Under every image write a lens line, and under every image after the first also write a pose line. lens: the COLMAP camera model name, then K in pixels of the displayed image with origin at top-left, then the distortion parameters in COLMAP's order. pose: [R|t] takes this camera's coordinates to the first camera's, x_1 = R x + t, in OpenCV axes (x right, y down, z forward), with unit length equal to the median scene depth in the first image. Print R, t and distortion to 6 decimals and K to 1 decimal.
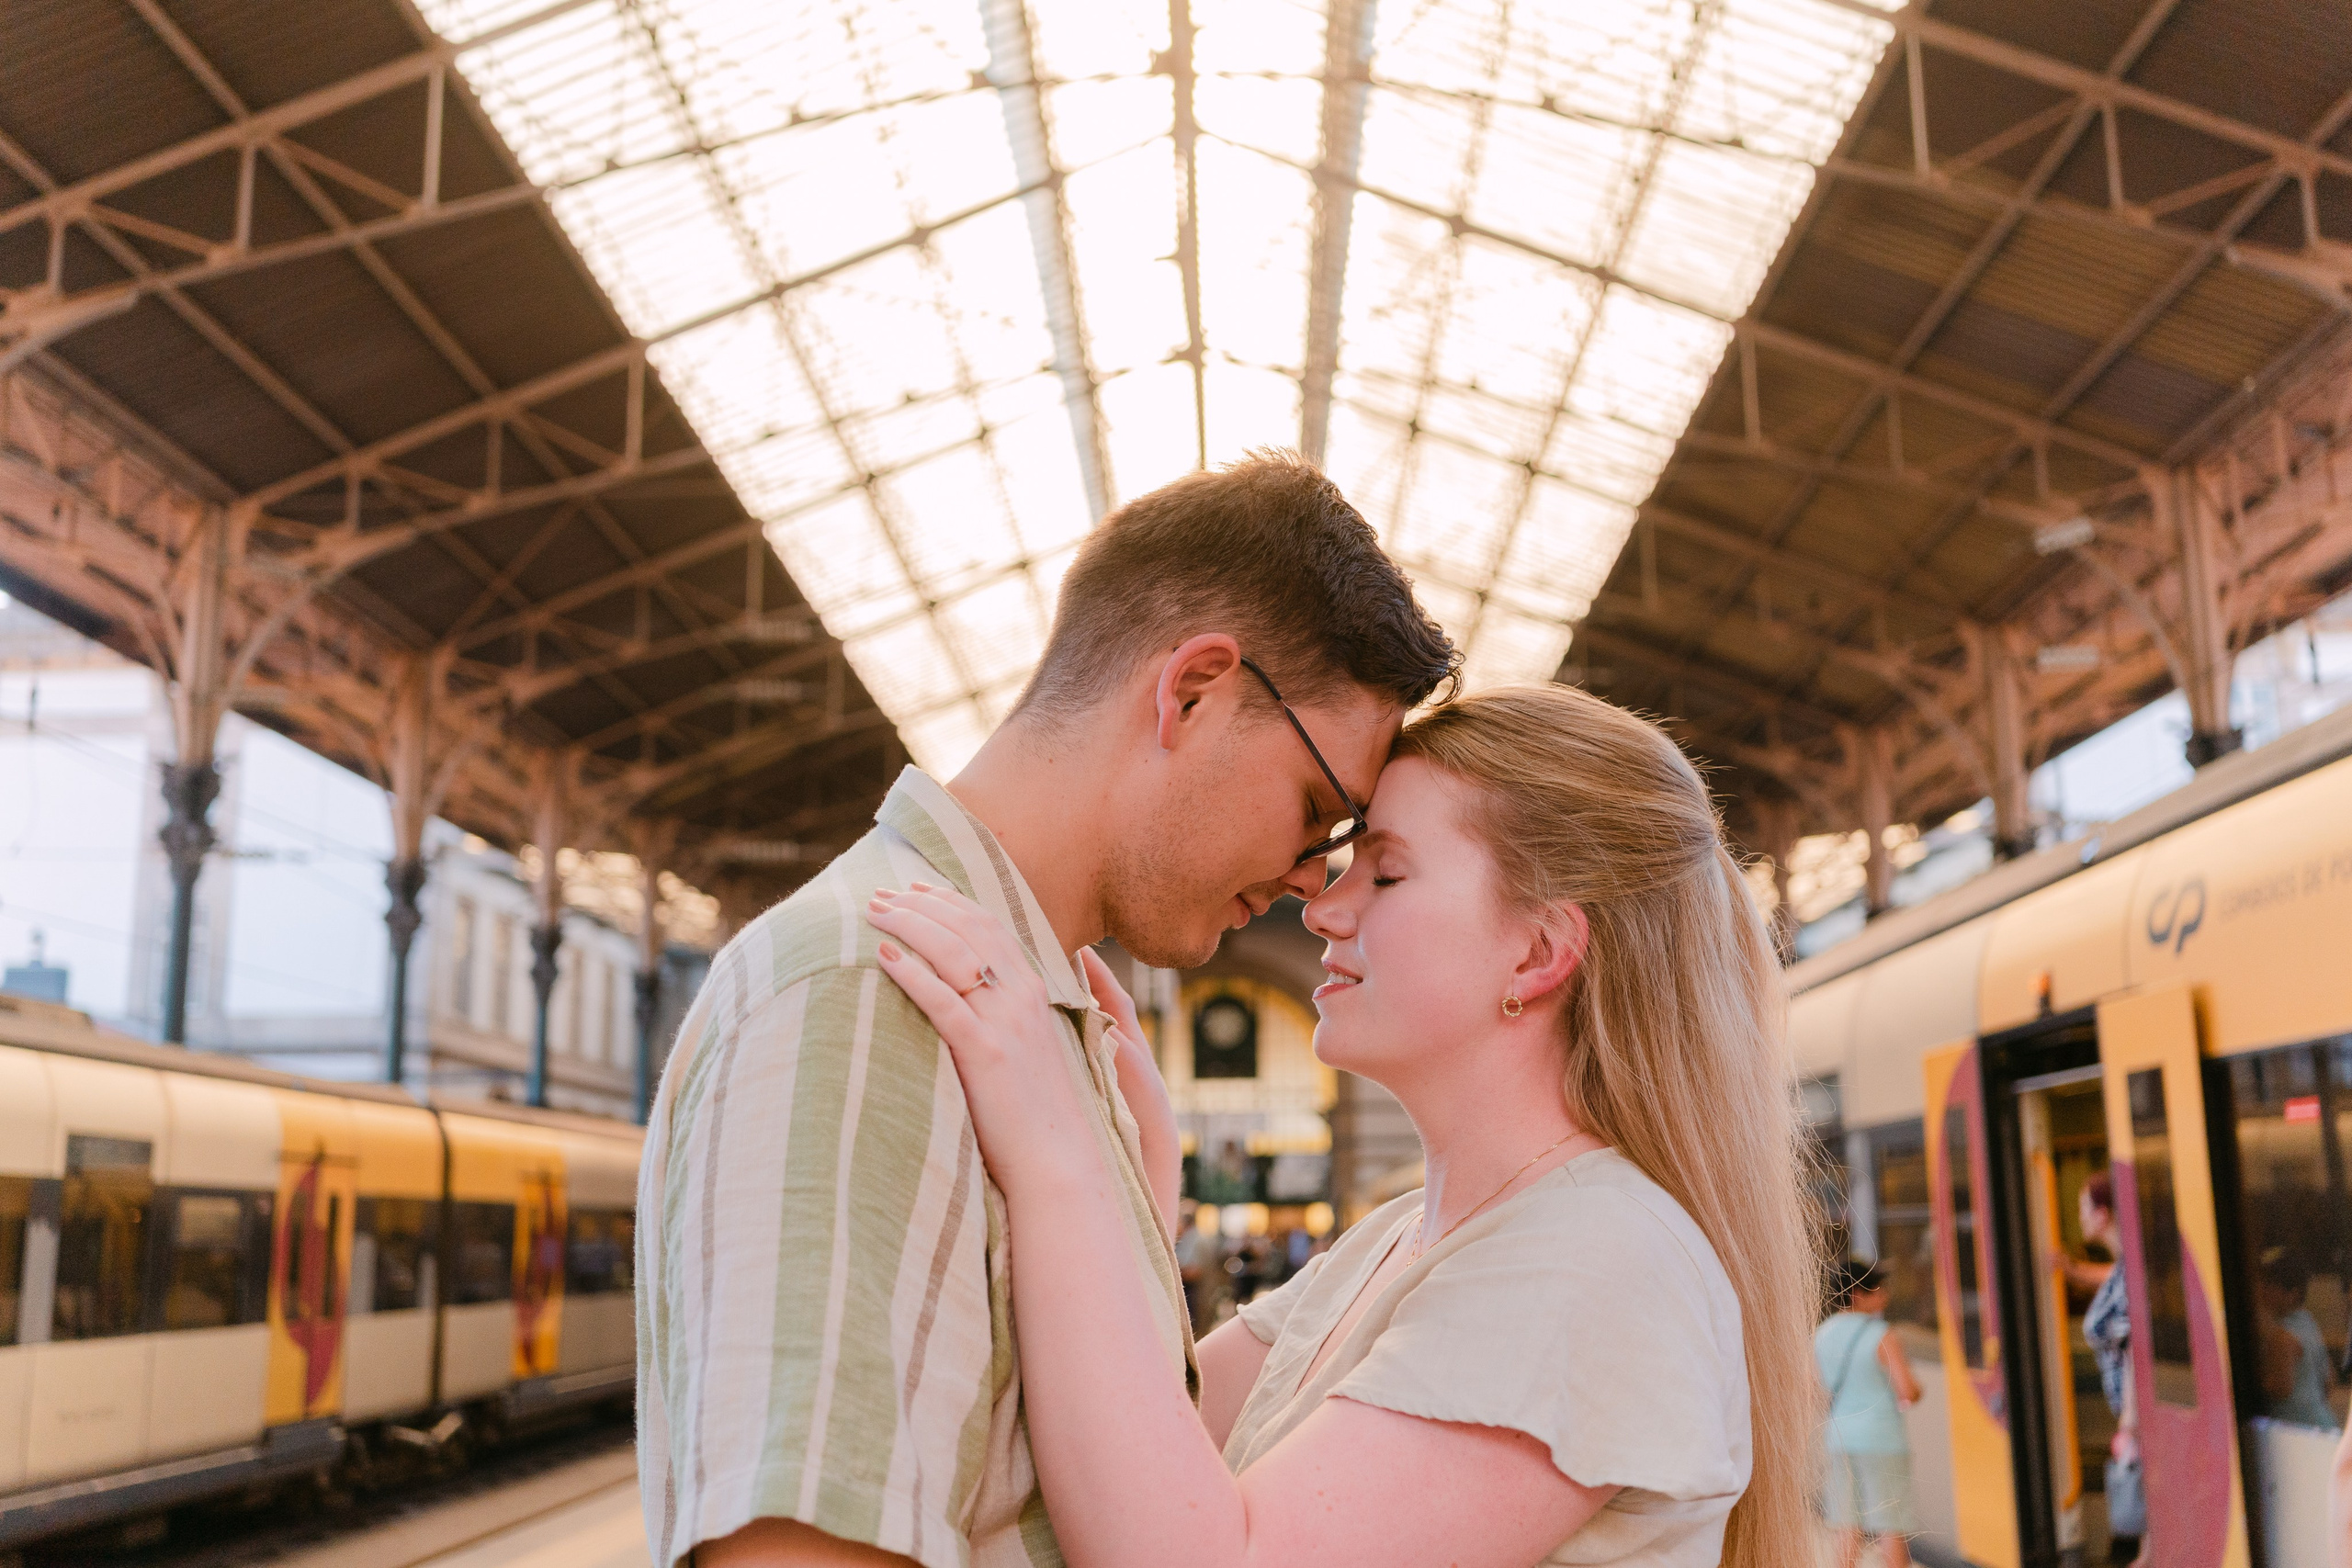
lens RADIAL K [[2297.3, 0, 1176.0], [0, 2297.3, 784.0], [0, 0, 1]] dist [-0.004885, 0.000456]
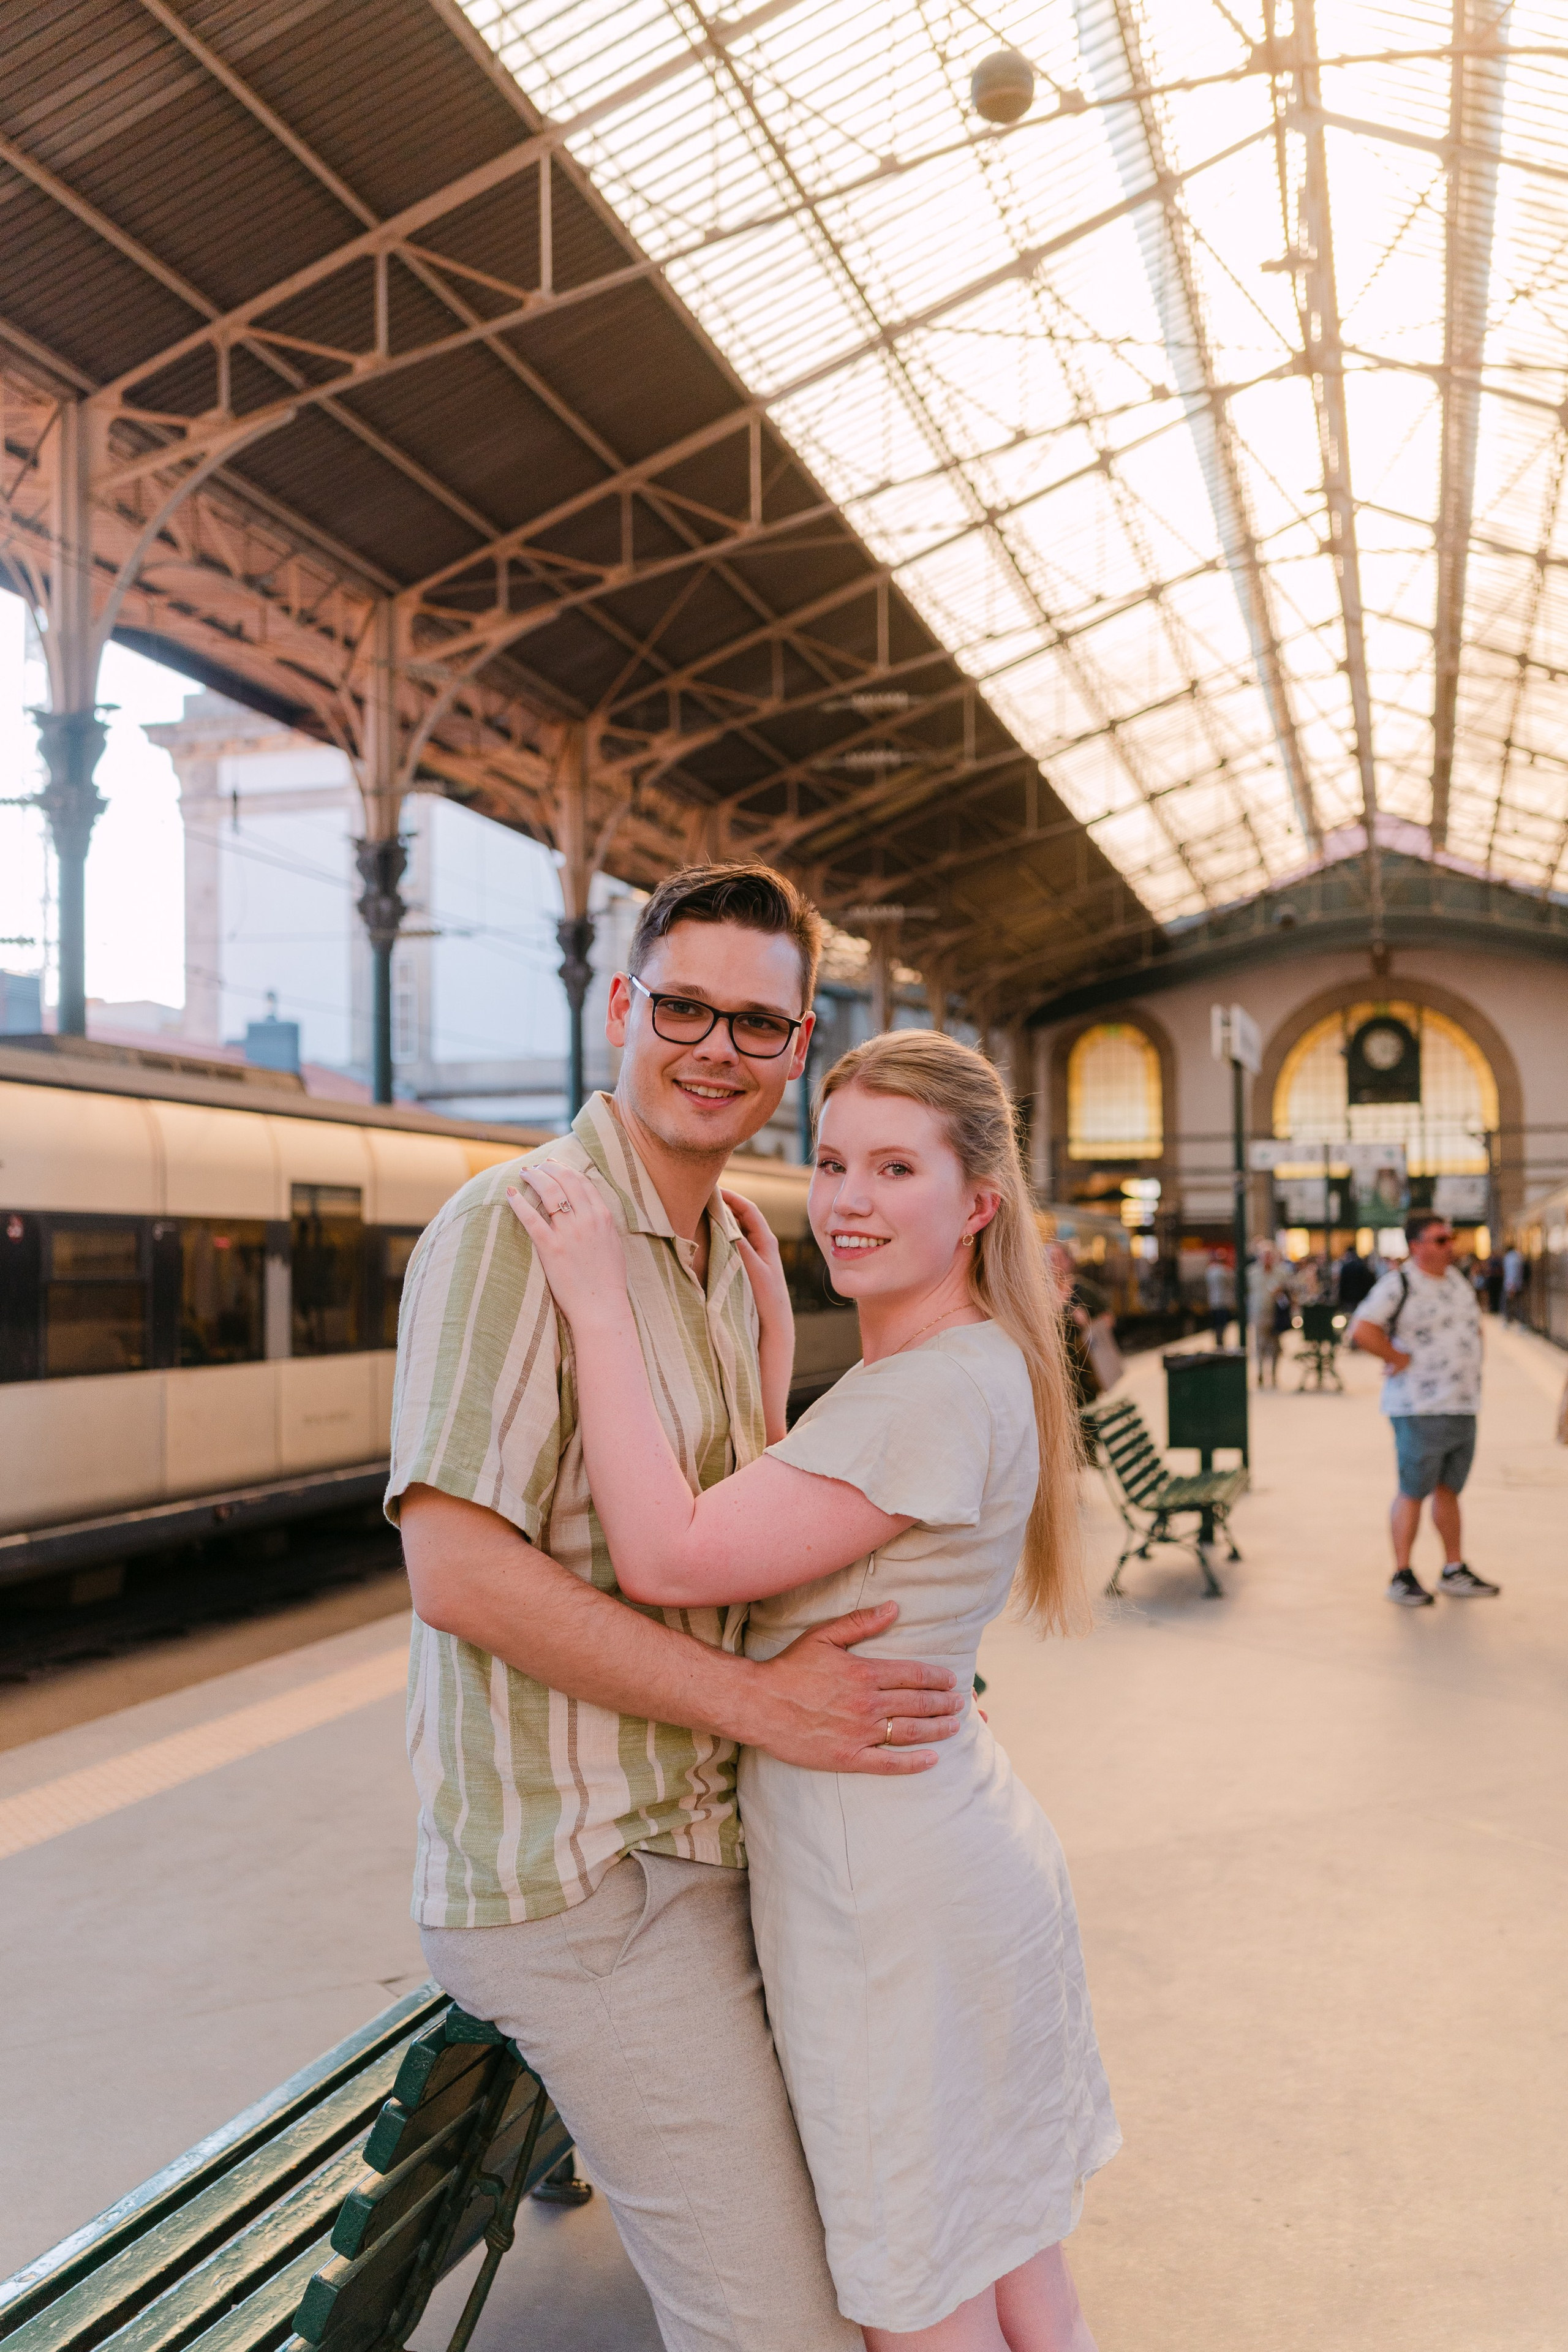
lens RADIAL K [[2291.5, 0, 783.9], [0, 2291.5, 1175.1], [0, 0, 1]] dist [0.002601, 0.004151]
pose [[0.970431, -0.010282, -0.241160, 0.019599], [0.048239, 0.987199, 0.152025, -0.007810], [0.236510, -0.159163, 0.958504, -0.026594]]
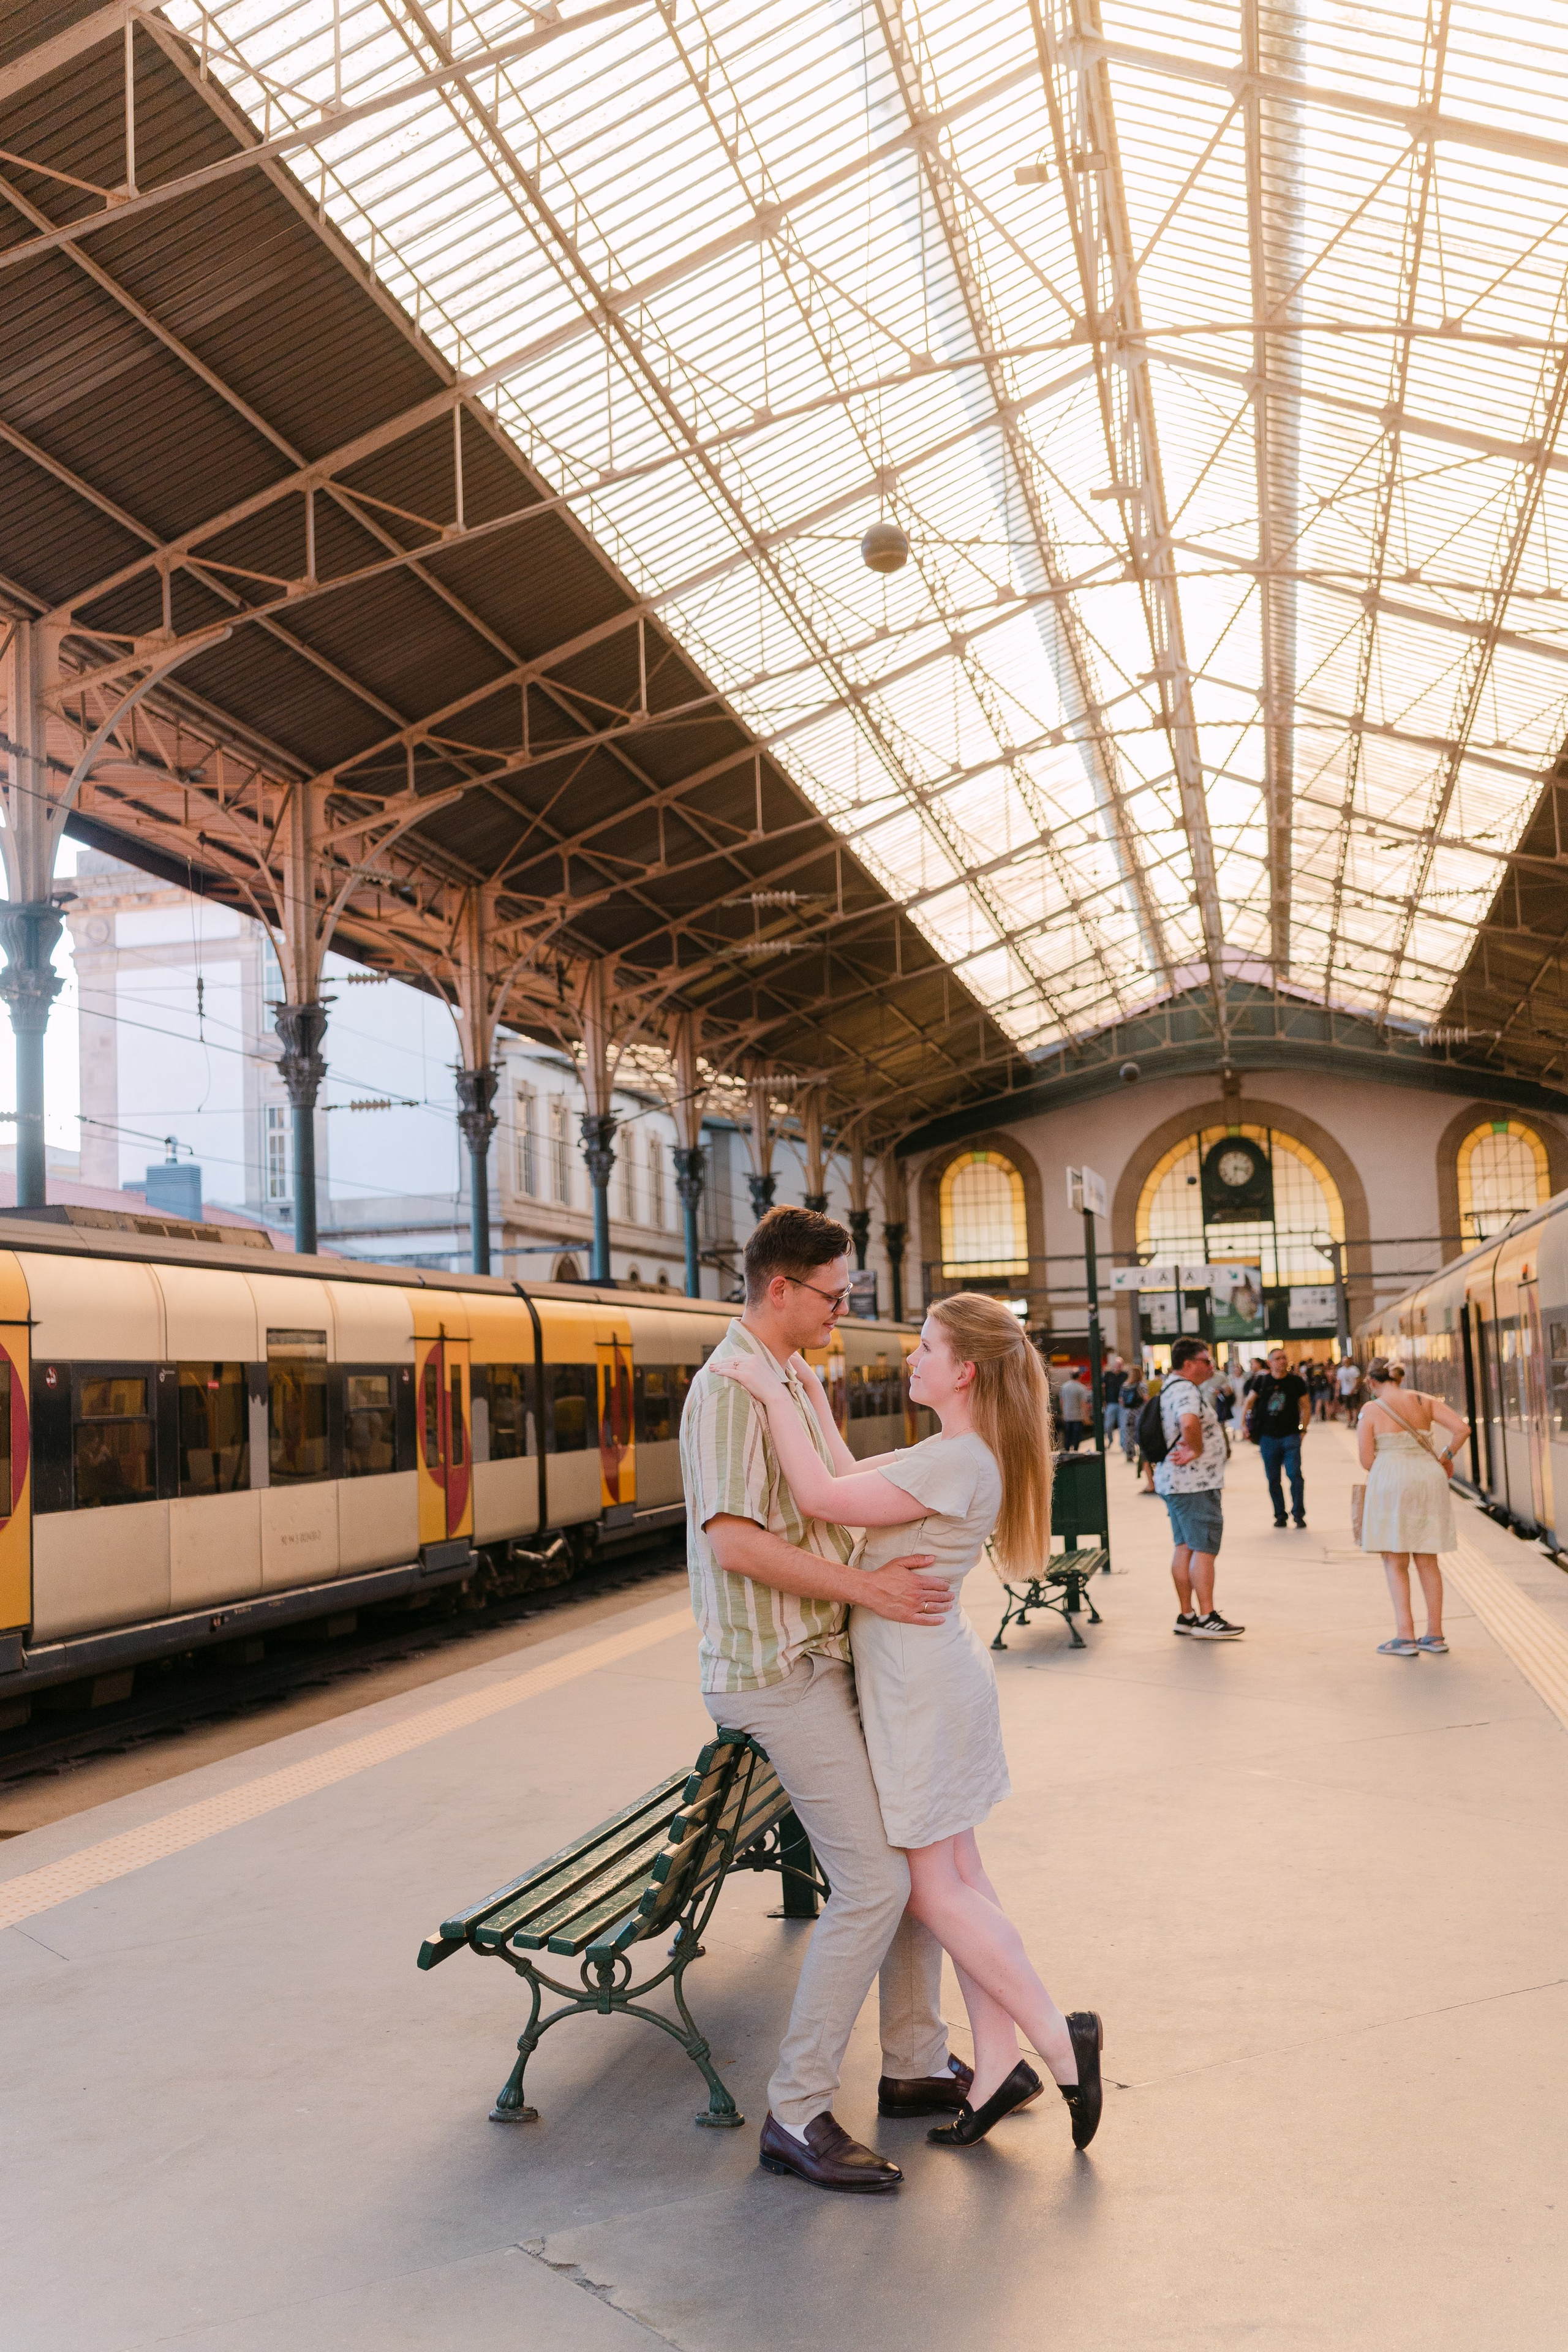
lens RADIAL K [[2291.5, 0, 783.9], [0, 2291.5, 1175.1], [0, 0, 1]] dist [0.002601, 0.004151]
pose [[0.981860, -0.043903, -0.184453, 0.027355], [0.063633, 0.992701, 0.102444, -0.025389], [0.178609, -0.112323, 0.977488, -0.109848]]
